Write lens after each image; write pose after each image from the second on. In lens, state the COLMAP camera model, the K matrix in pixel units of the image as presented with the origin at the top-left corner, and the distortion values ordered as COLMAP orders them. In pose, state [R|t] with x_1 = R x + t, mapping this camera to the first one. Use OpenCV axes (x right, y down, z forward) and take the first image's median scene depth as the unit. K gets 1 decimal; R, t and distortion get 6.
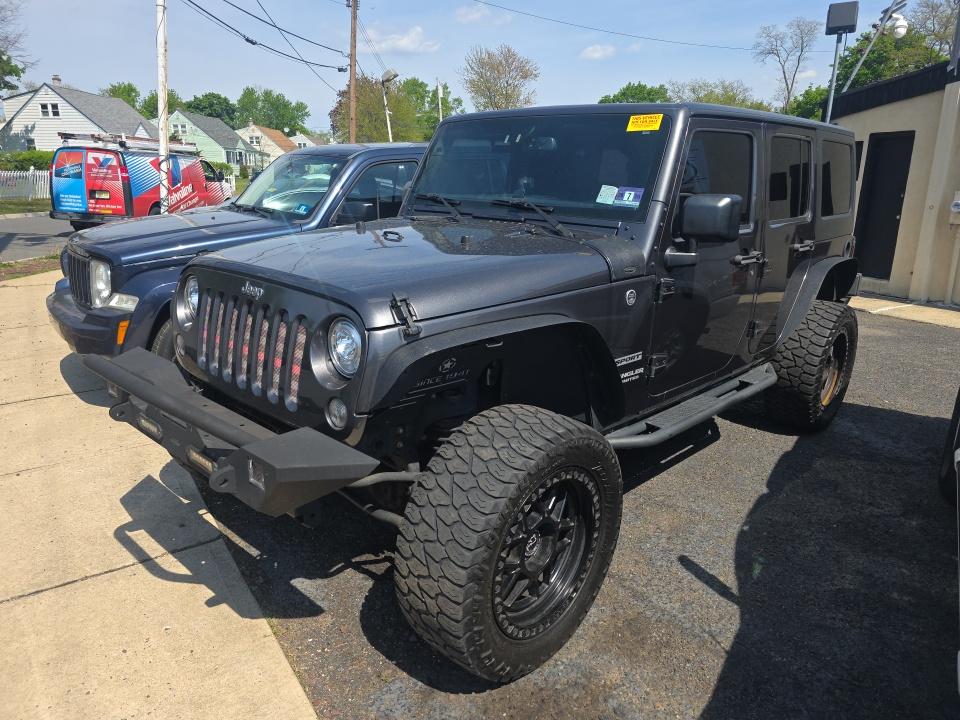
lens RADIAL K [[654.9, 0, 484.3], [0, 654.9, 359.2], [0, 0, 1]] dist [0.034713, -0.028463]
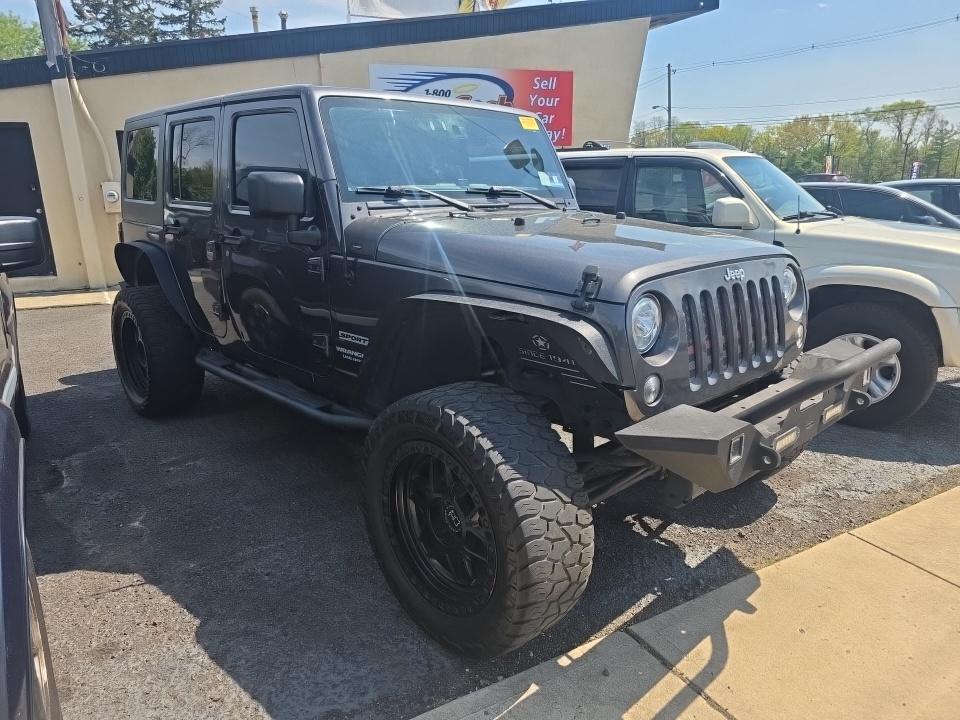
lens RADIAL K [[654.9, 0, 481.9], [0, 654.9, 344.3], [0, 0, 1]] dist [0.034713, -0.028463]
pose [[0.067107, -0.260012, 0.963271, -1.108049], [0.273037, 0.933380, 0.232923, -0.277090], [-0.959660, 0.247378, 0.133629, 1.013632]]
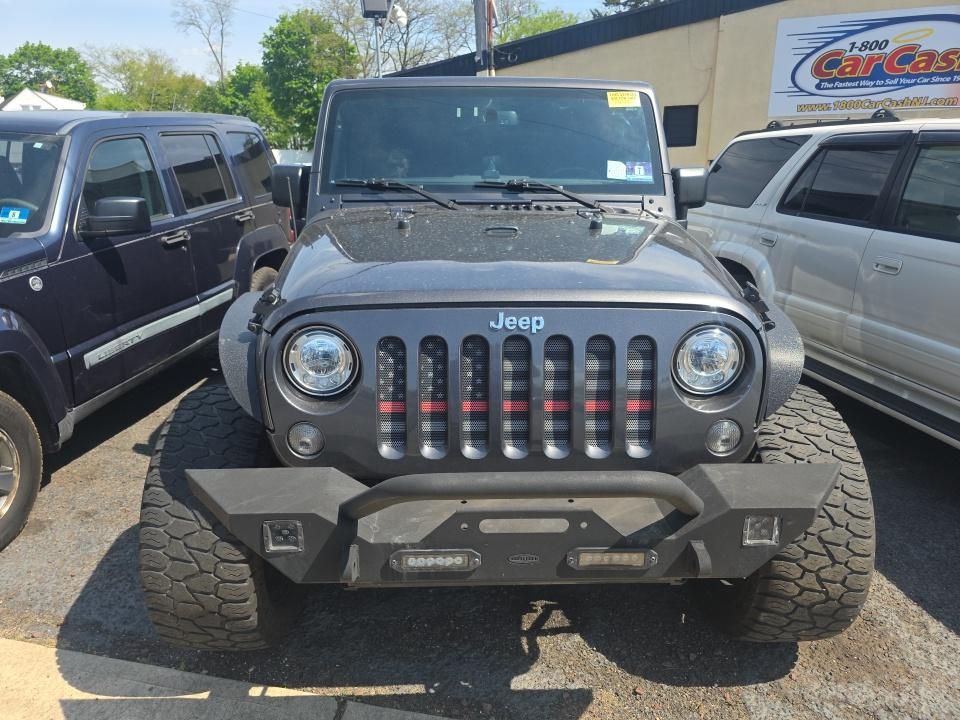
lens RADIAL K [[654.9, 0, 476.3], [0, 654.9, 358.2], [0, 0, 1]] dist [0.034713, -0.028463]
pose [[0.716466, -0.227932, 0.659336, -0.694492], [0.205440, 0.972144, 0.112829, -0.125727], [-0.666687, 0.054616, 0.743334, 0.401146]]
